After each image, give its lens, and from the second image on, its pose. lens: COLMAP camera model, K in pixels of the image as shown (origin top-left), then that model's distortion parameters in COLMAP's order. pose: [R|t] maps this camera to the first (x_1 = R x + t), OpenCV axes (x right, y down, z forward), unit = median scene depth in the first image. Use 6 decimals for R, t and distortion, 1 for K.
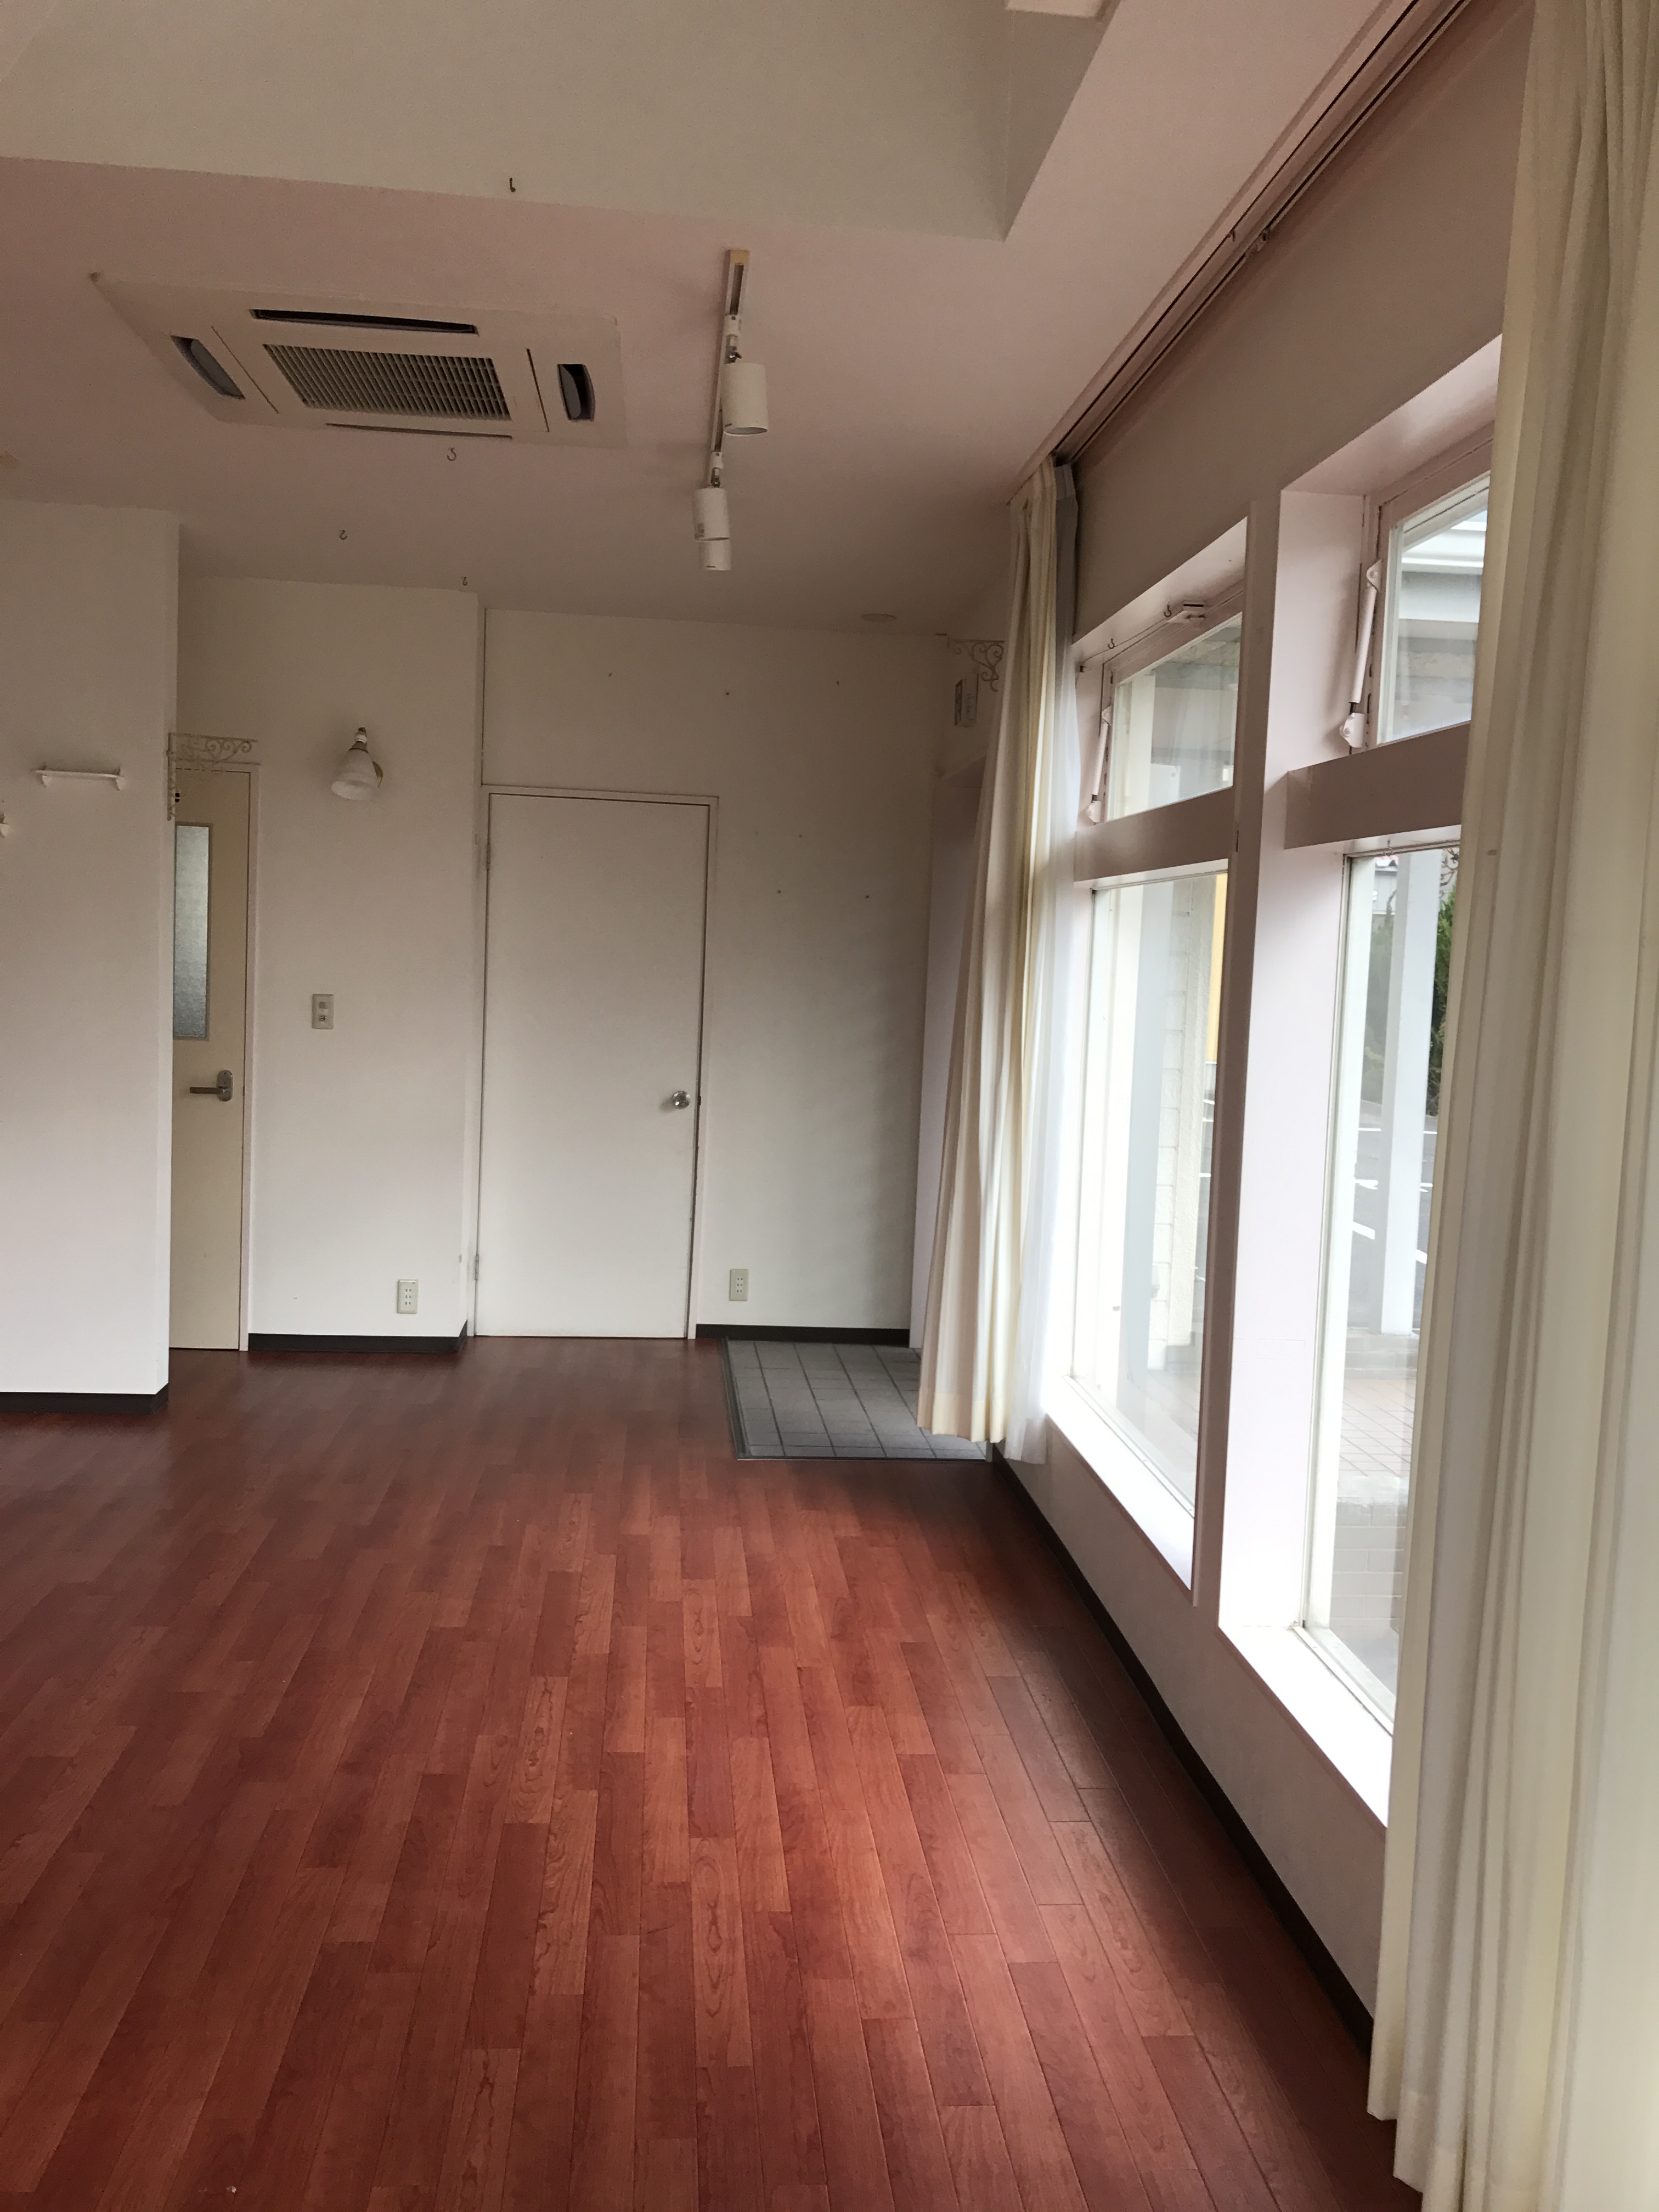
lens RADIAL K [[1819.4, 0, 829.5], [0, 1819.4, 1104.5], [0, 0, 1]] dist [0.012799, -0.000736]
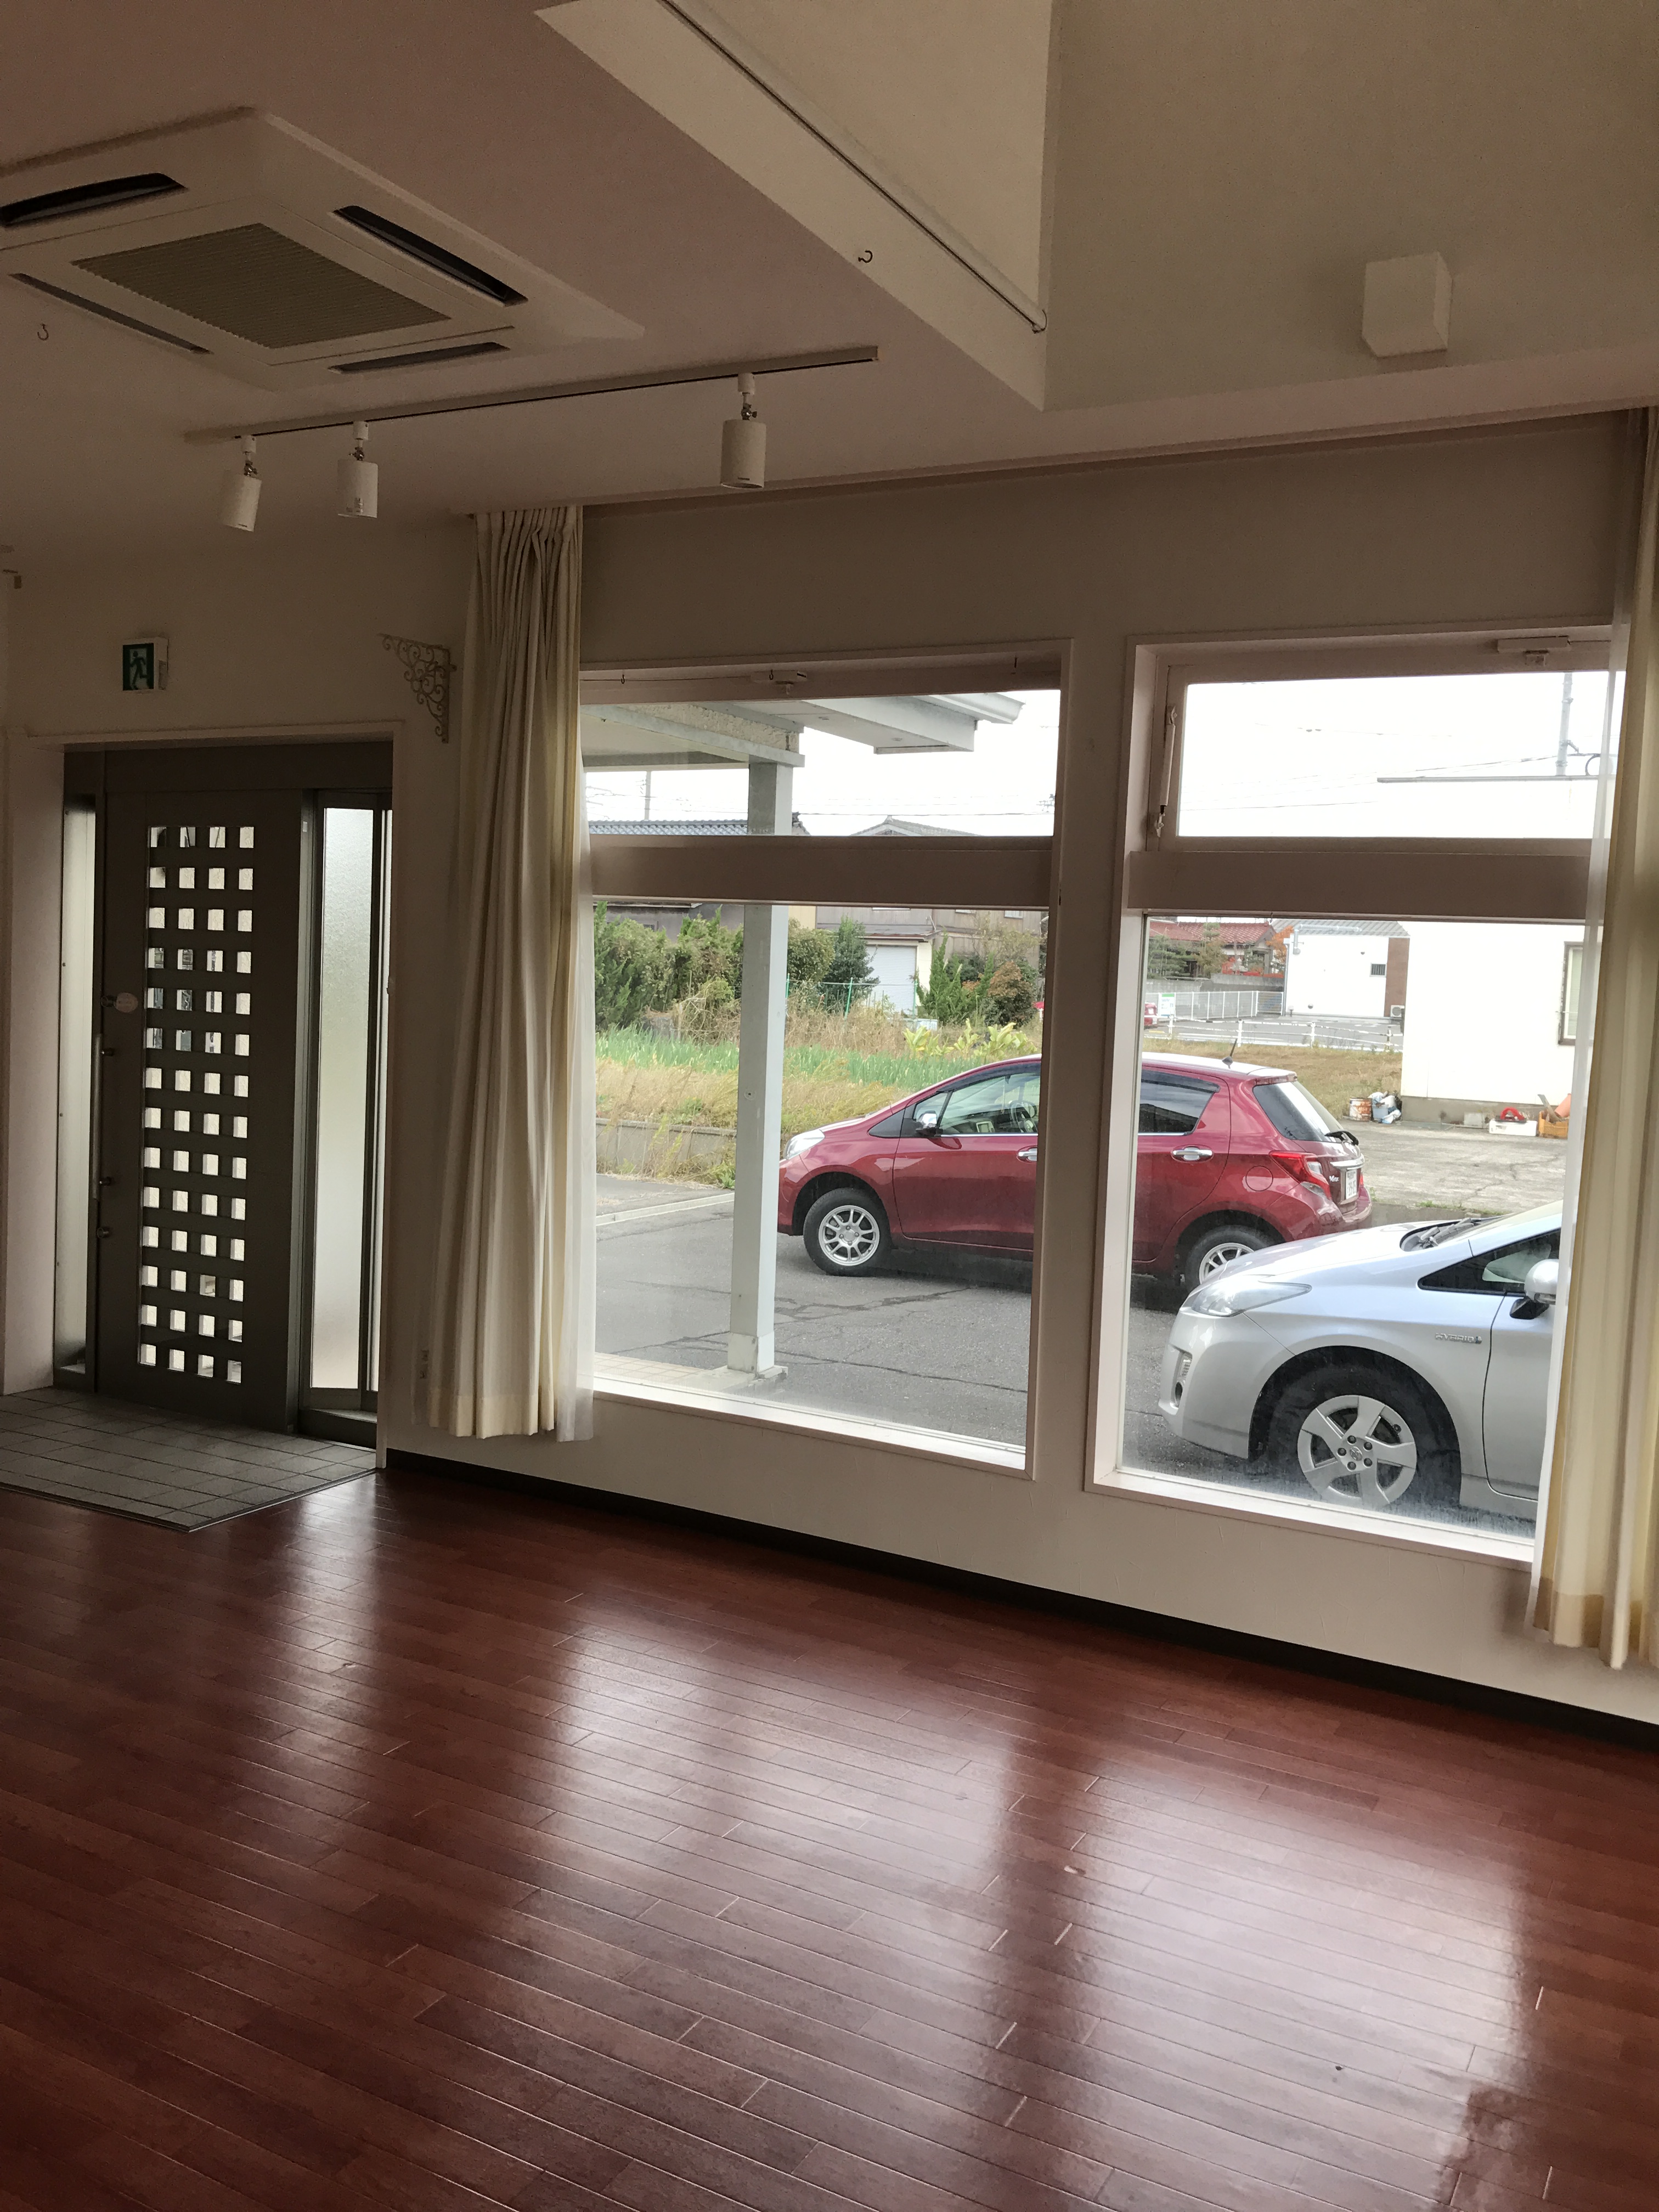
lens RADIAL K [[1802.3, 0, 873.3], [0, 1802.3, 1049.4], [0, 0, 1]] dist [0.062727, -0.153083]
pose [[0.542524, -0.051946, 0.838432, -0.763384], [0.049483, 0.998329, 0.029834, -0.061031], [-0.838581, 0.025303, 0.544189, 0.319093]]
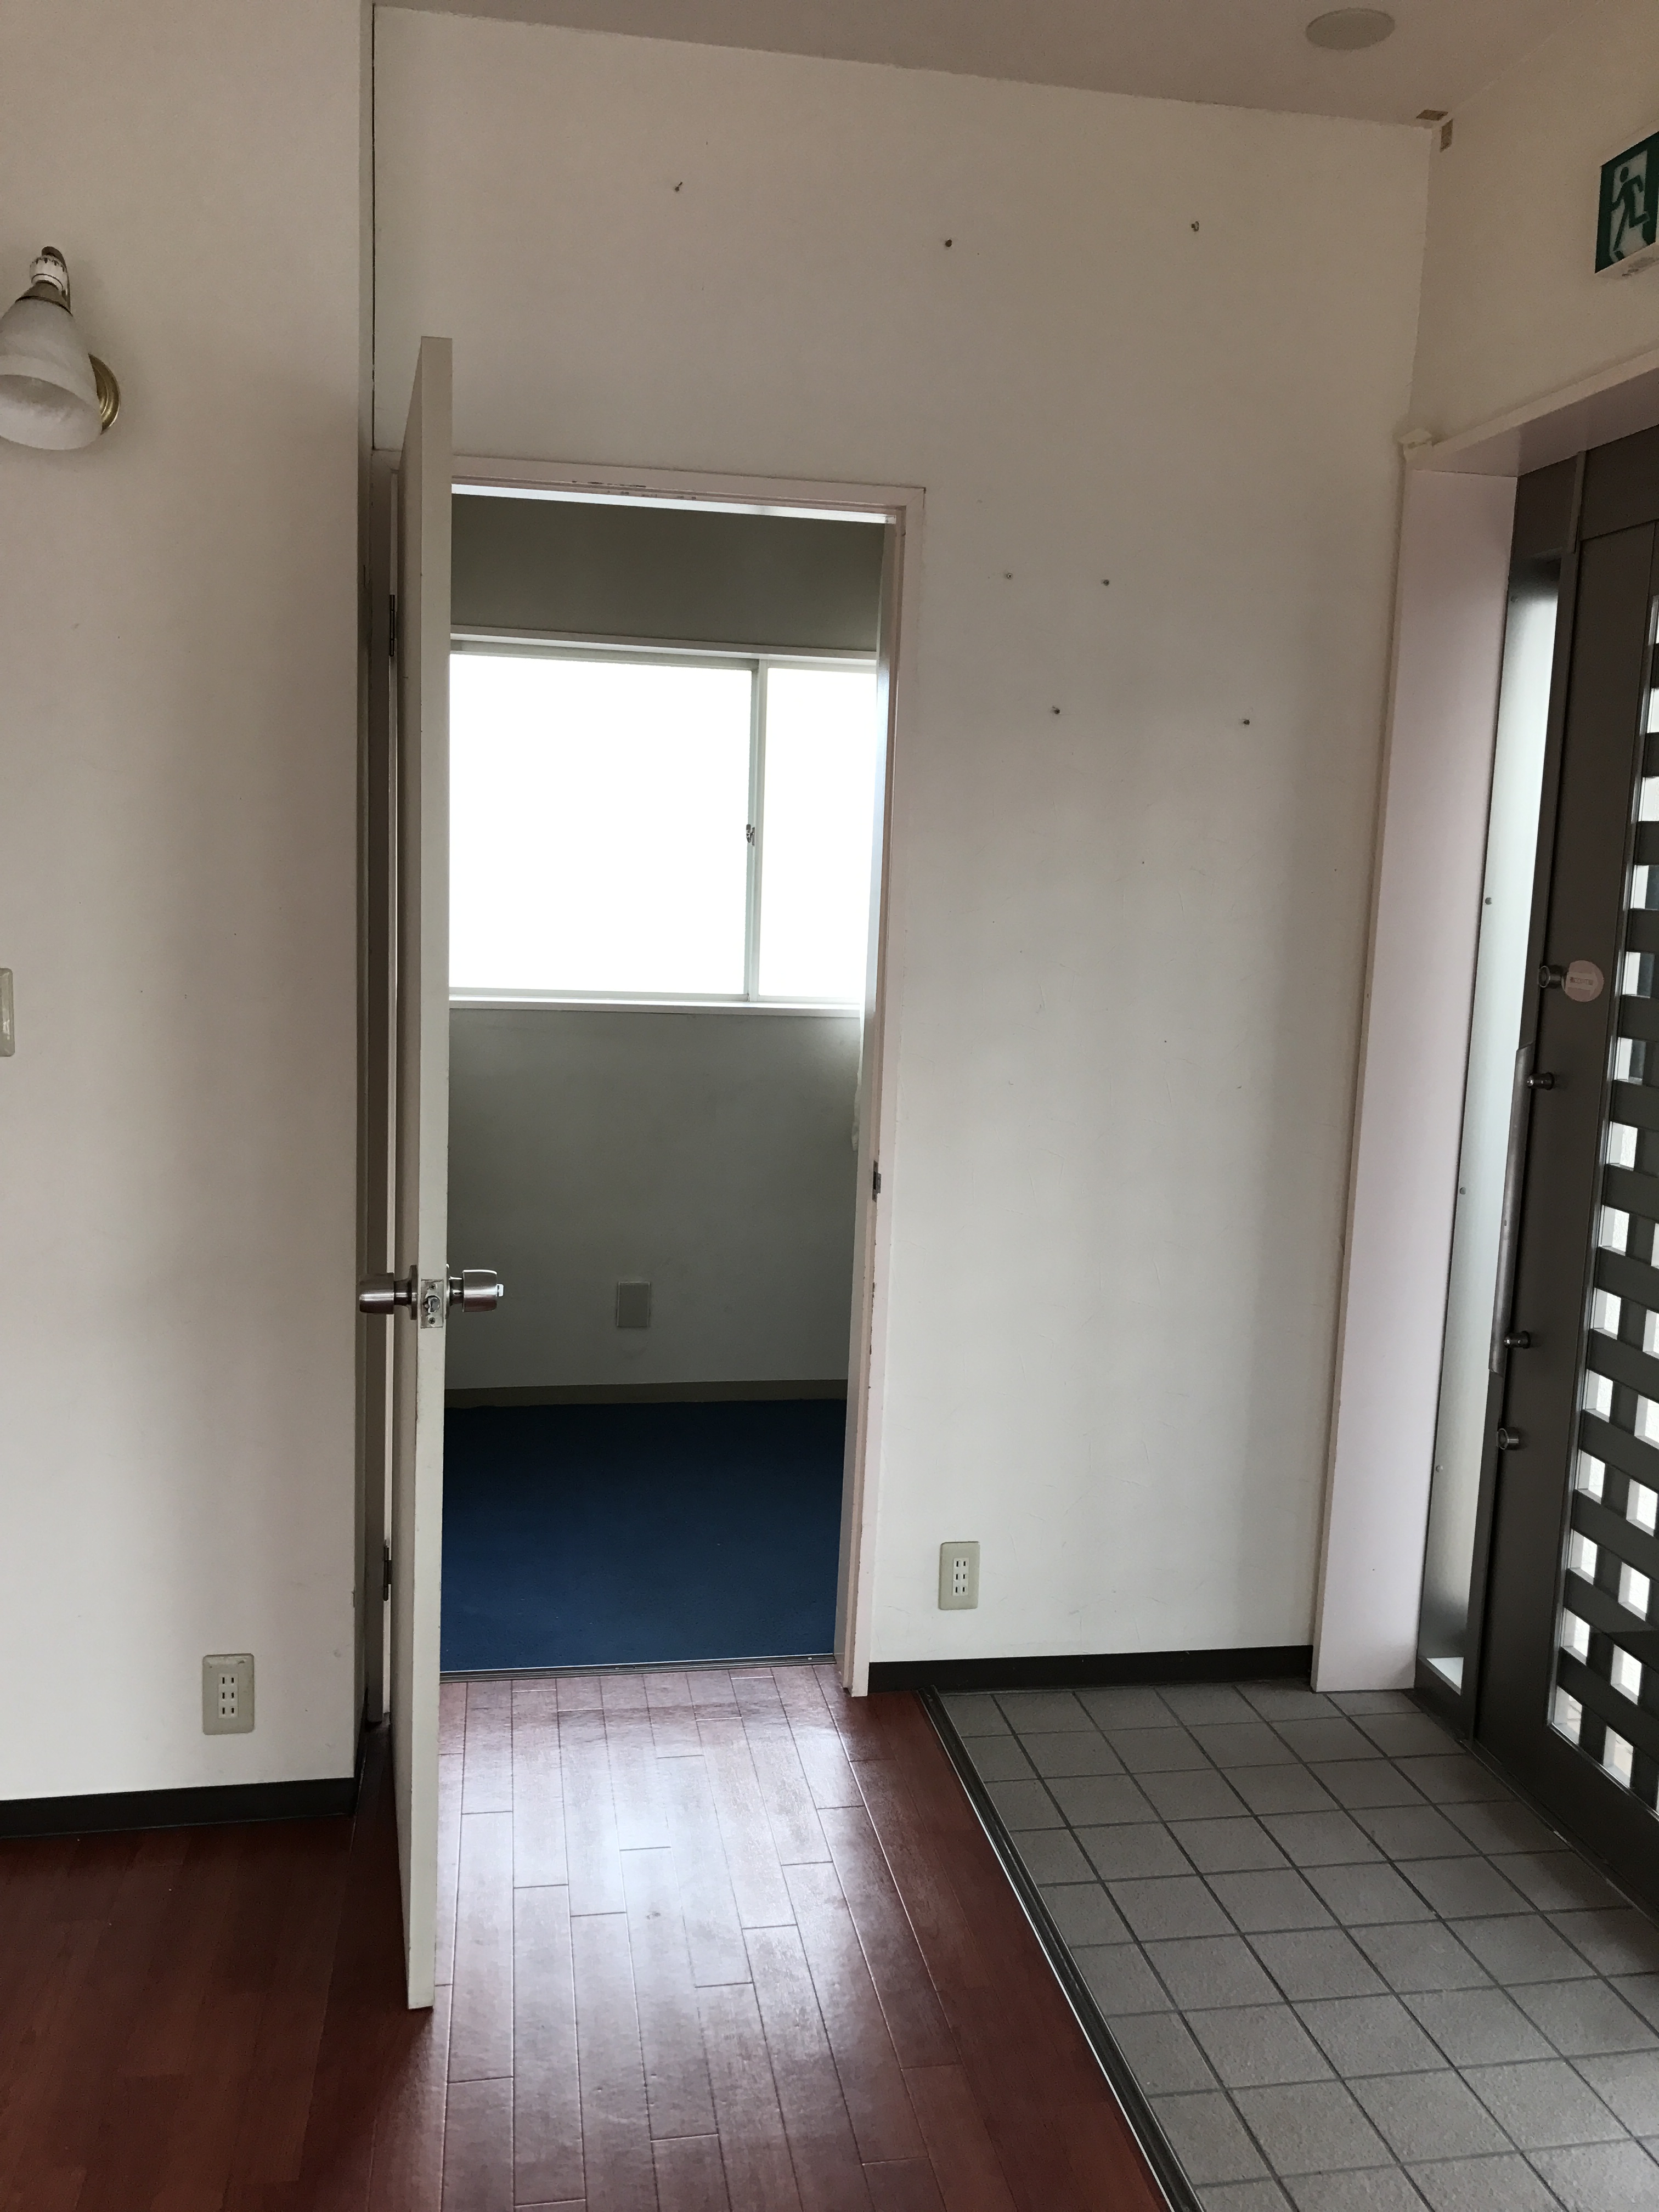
lens RADIAL K [[1852.2, 0, 833.3], [0, 1852.2, 1116.8], [0, 0, 1]] dist [0.005041, 0.001653]
pose [[0.996669, -0.013548, 0.080417, -0.203206], [0.008591, 0.998059, 0.061674, -0.079326], [-0.081096, -0.060777, 0.994851, 0.934689]]
